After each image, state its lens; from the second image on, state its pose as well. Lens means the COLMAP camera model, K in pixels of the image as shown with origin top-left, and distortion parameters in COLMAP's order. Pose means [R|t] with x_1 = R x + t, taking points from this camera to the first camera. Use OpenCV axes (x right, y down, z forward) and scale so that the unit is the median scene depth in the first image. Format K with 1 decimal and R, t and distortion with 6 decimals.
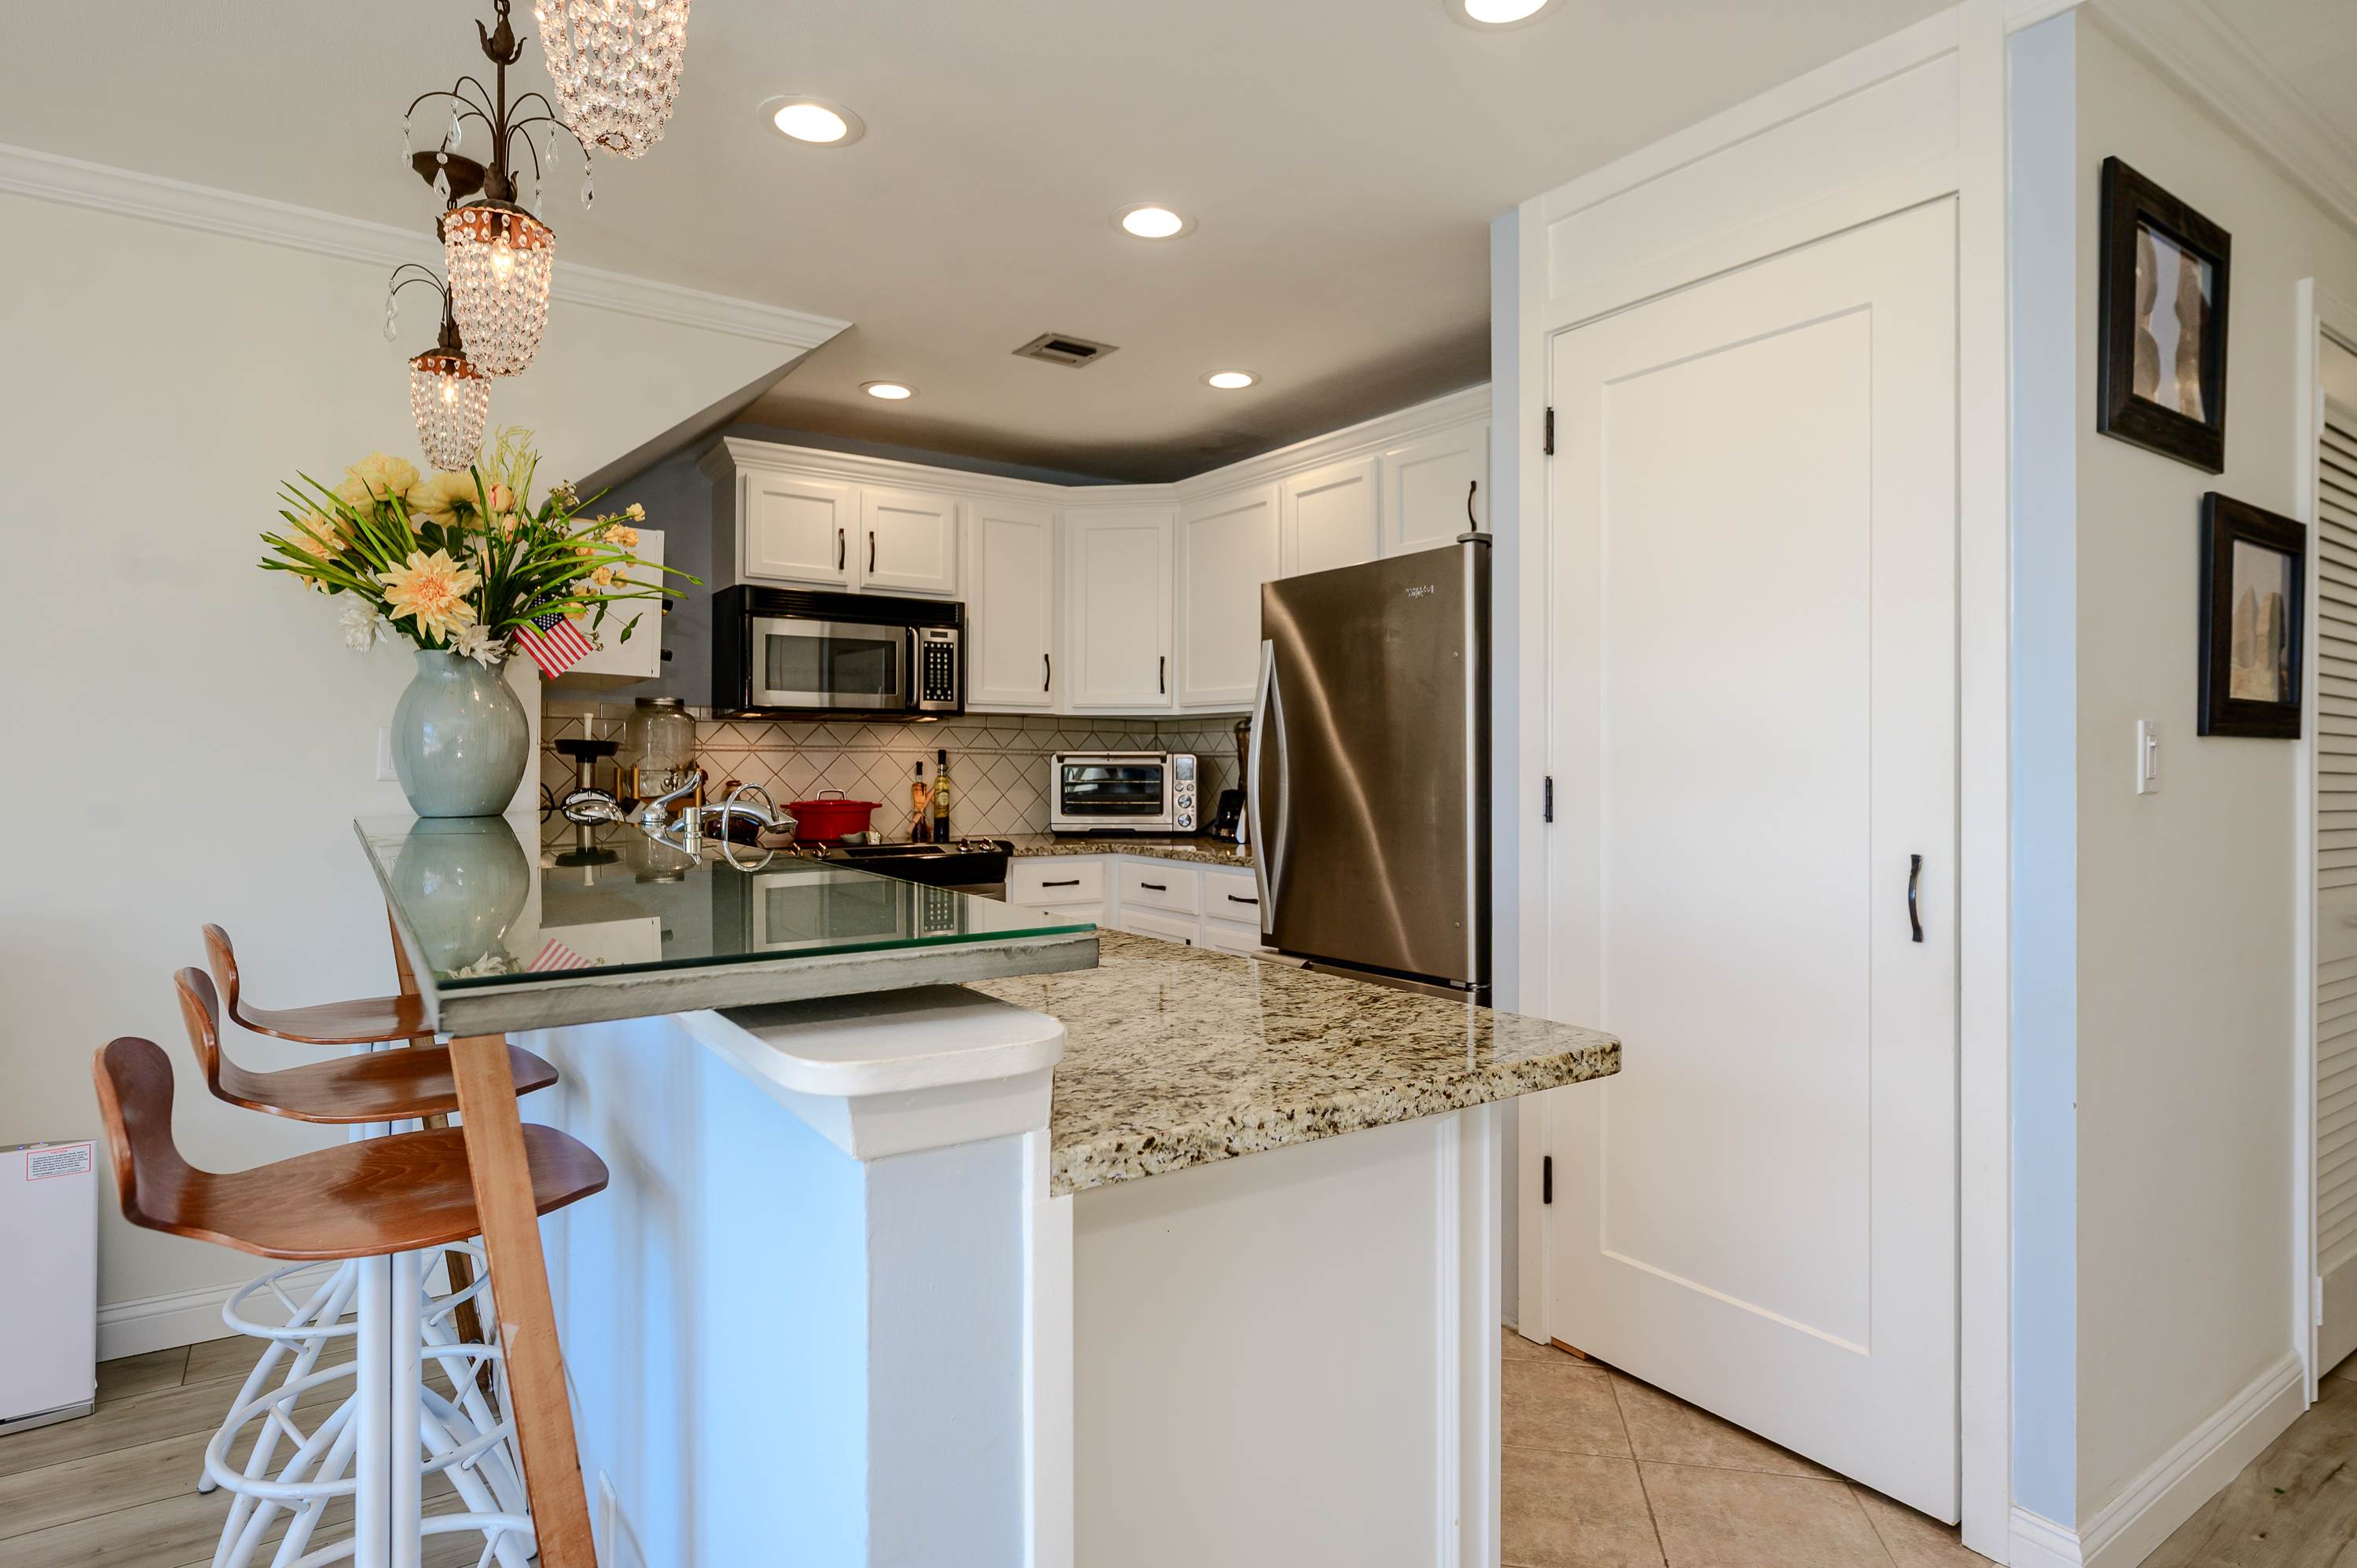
lens RADIAL K [[1302.2, 0, 1211.3], [0, 1302.2, 763.0], [0, 0, 1]] dist [0.001796, -0.000844]
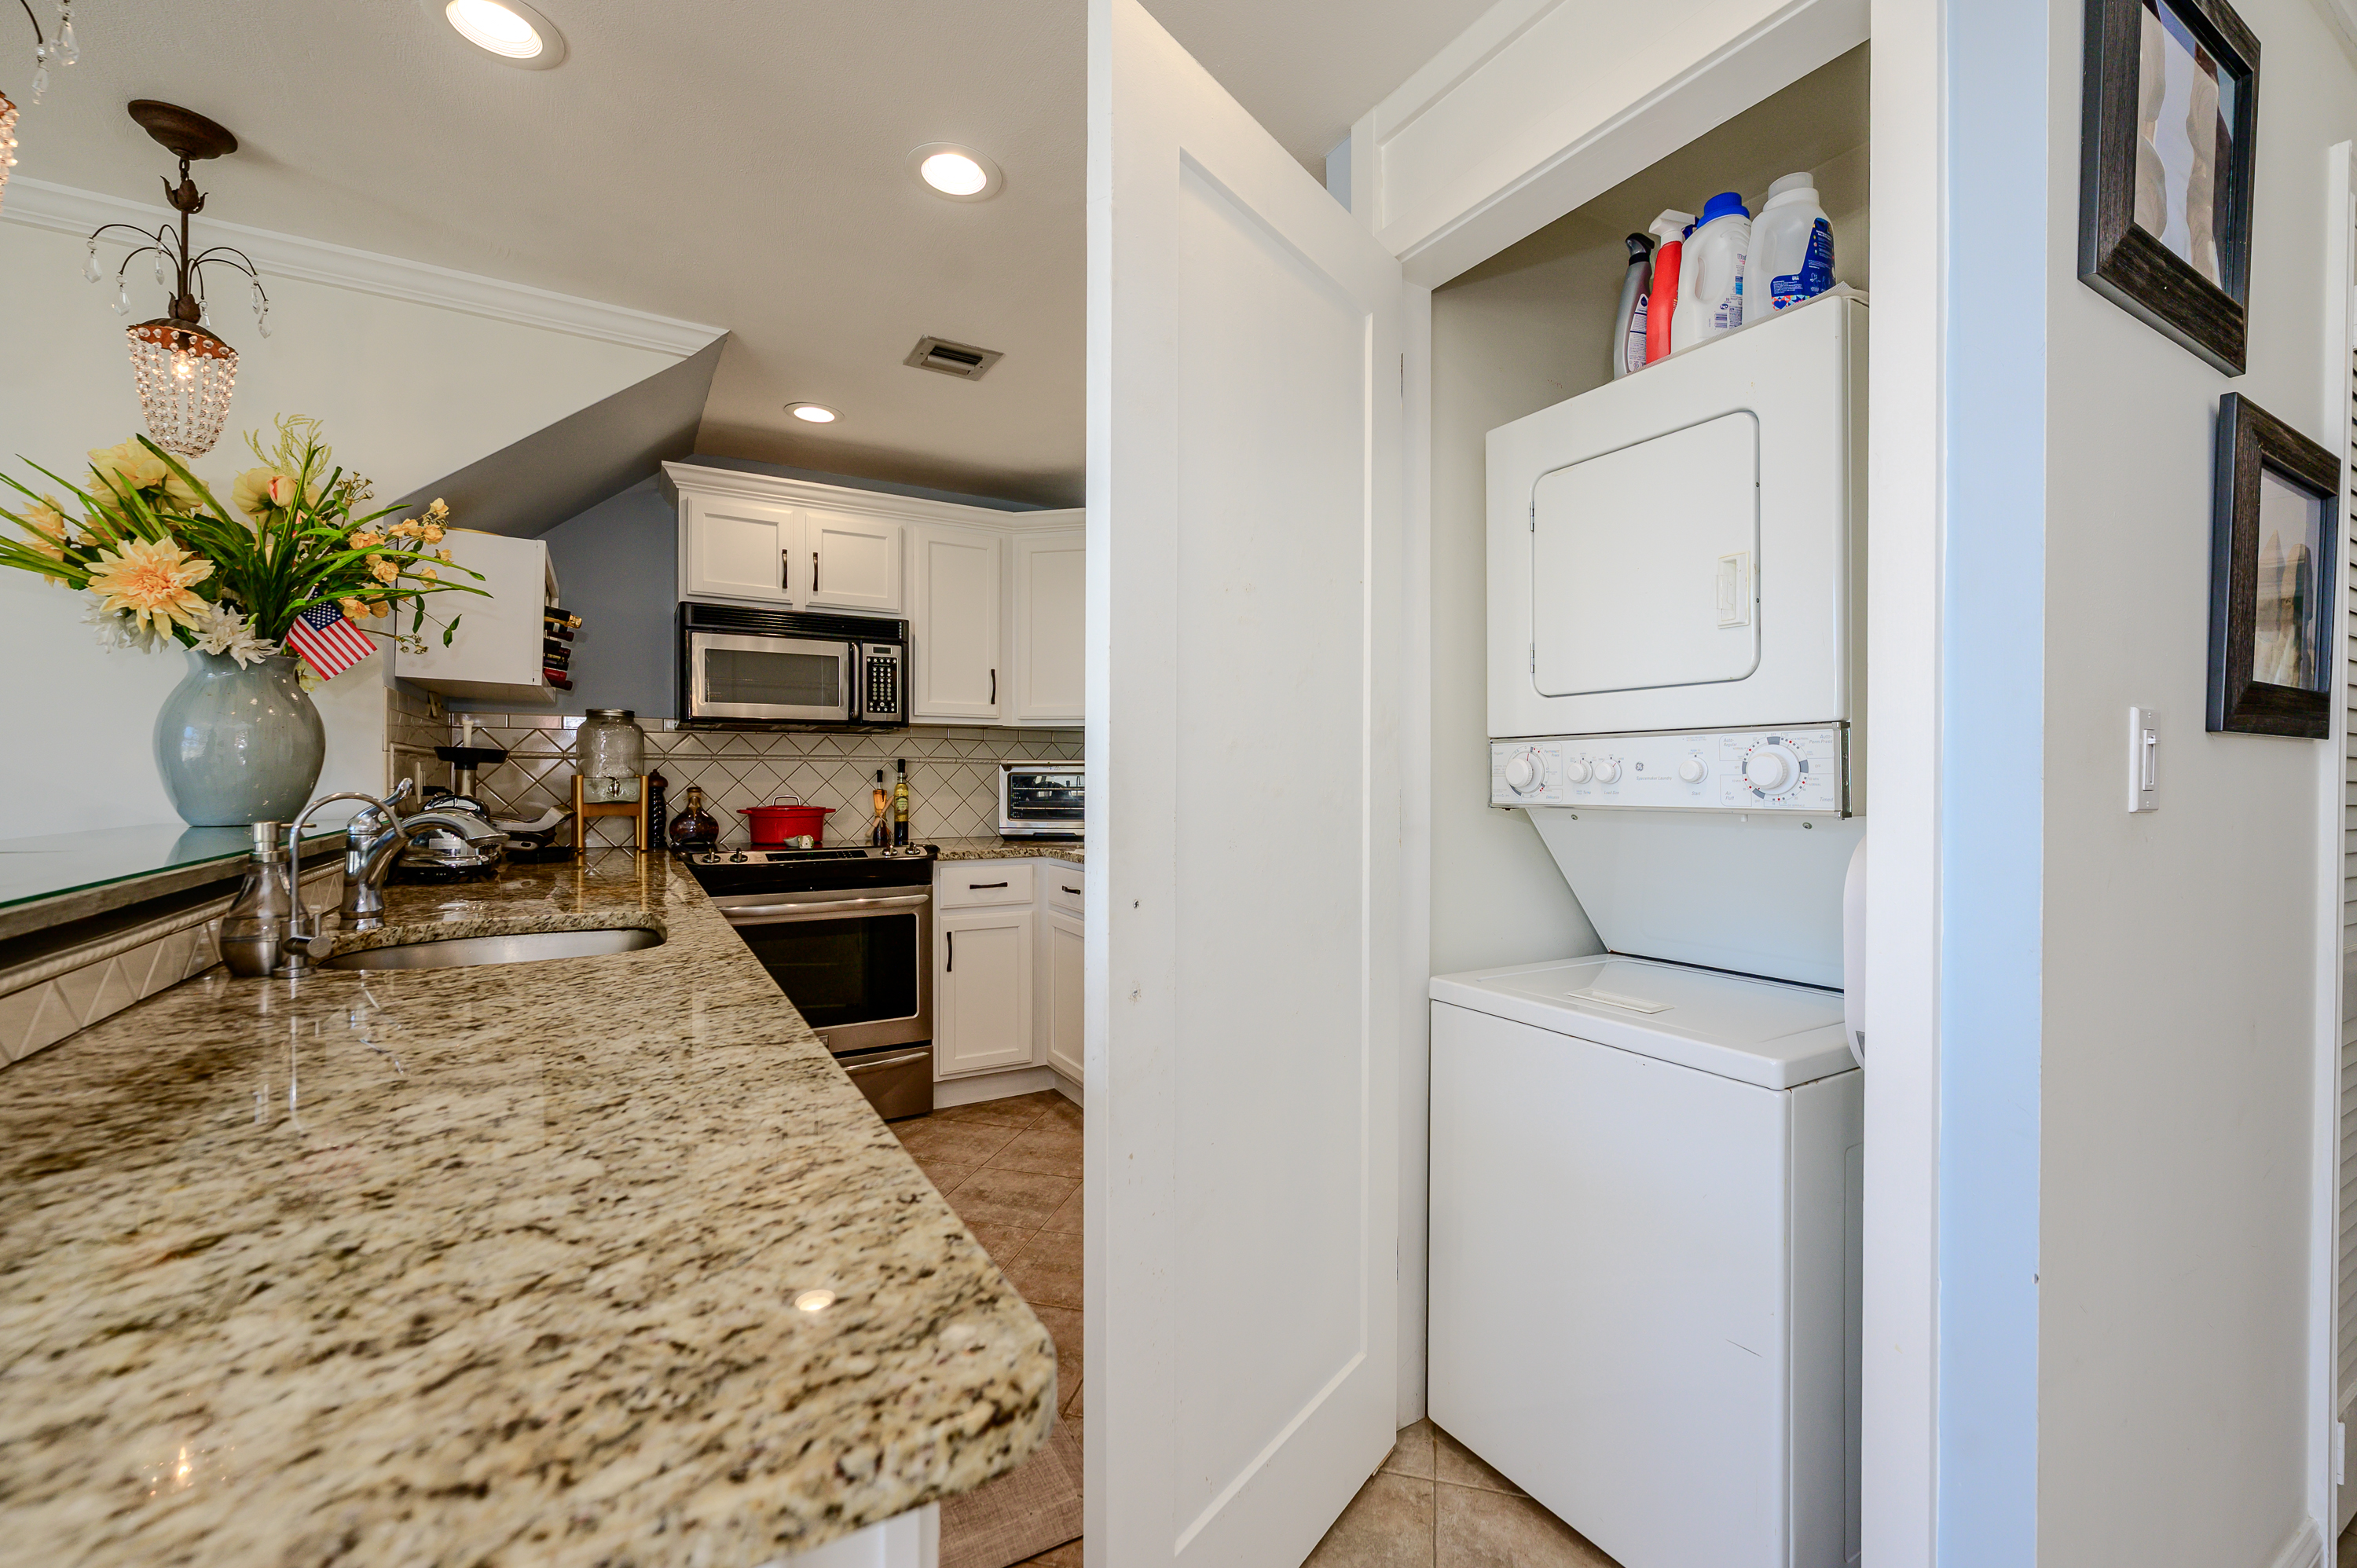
lens RADIAL K [[1026.4, 0, 1203.8], [0, 1026.4, 782.8], [0, 0, 1]] dist [-0.000619, 0.000135]
pose [[0.997890, 0.001570, -0.064905, 0.110130], [-0.000939, 0.999952, 0.009749, 0.001336], [0.064917, -0.009667, 0.997844, 0.183835]]
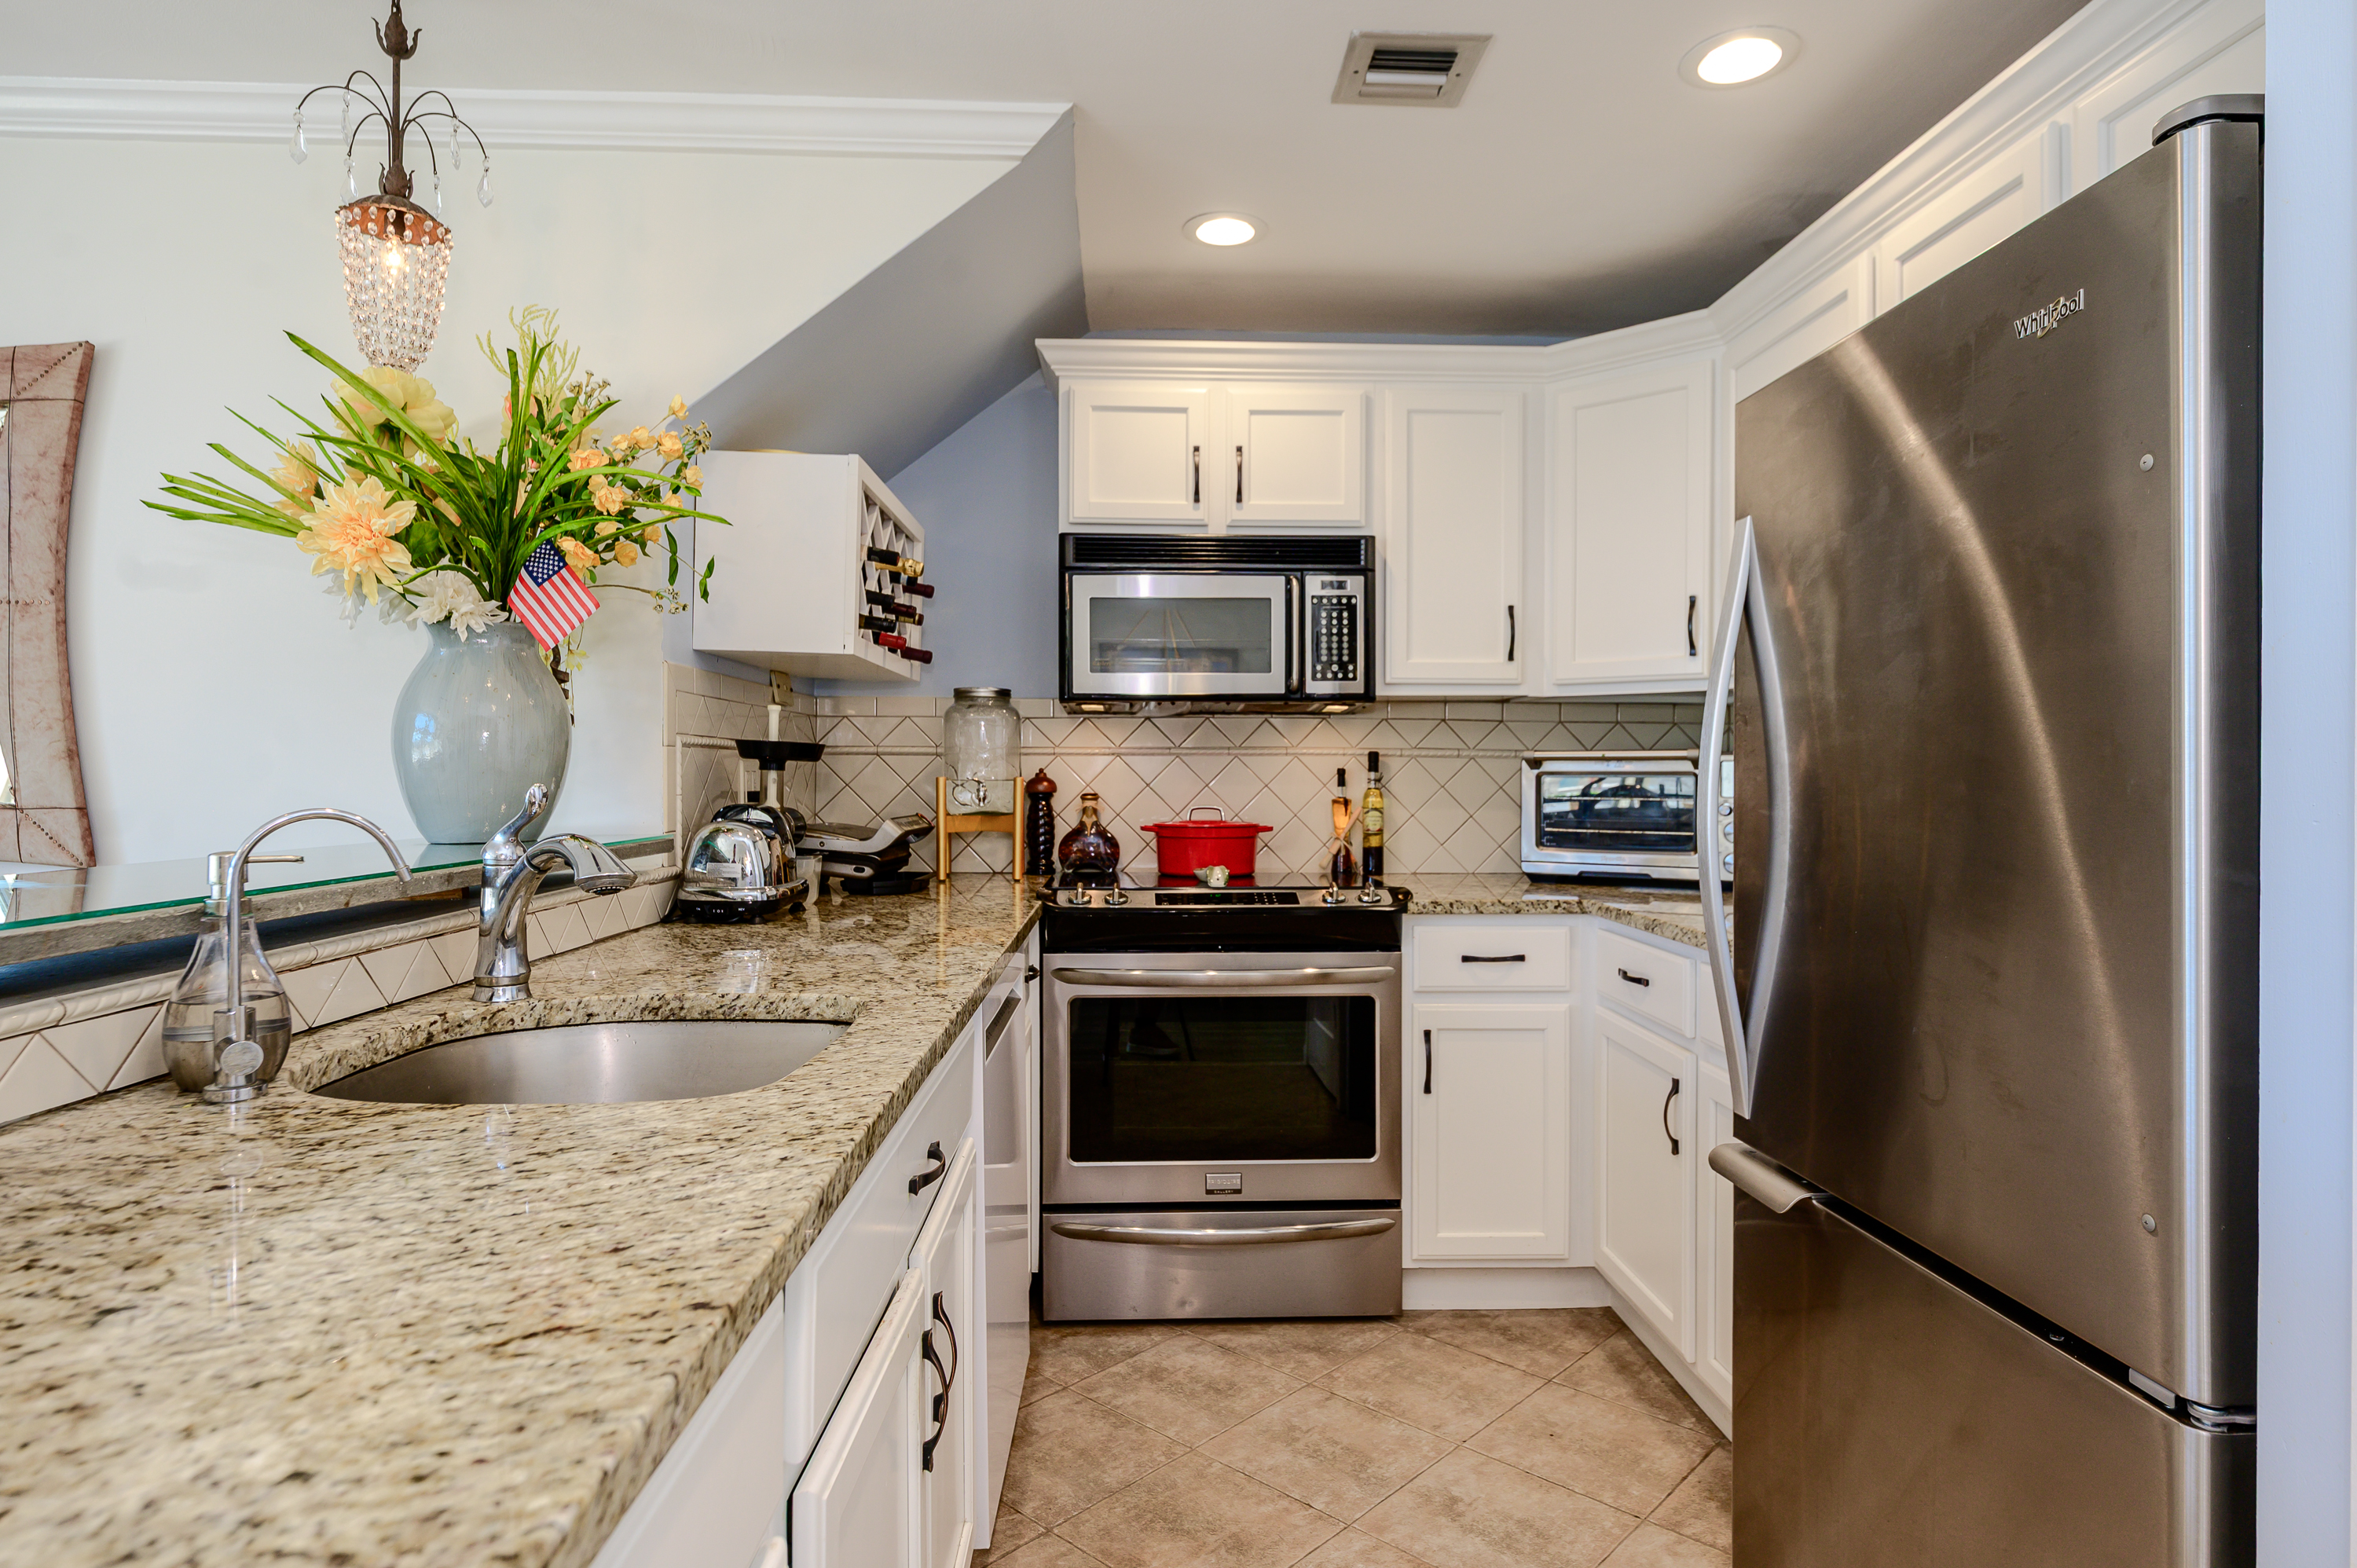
lens RADIAL K [[1357.7, 0, 1144.3], [0, 1357.7, 778.9], [0, 0, 1]] dist [0.001652, 0.000052]
pose [[0.837327, 0.001825, -0.546700, 0.103783], [0.001545, 0.999983, 0.005705, 0.000585], [0.546701, -0.005622, 0.837309, 0.346500]]
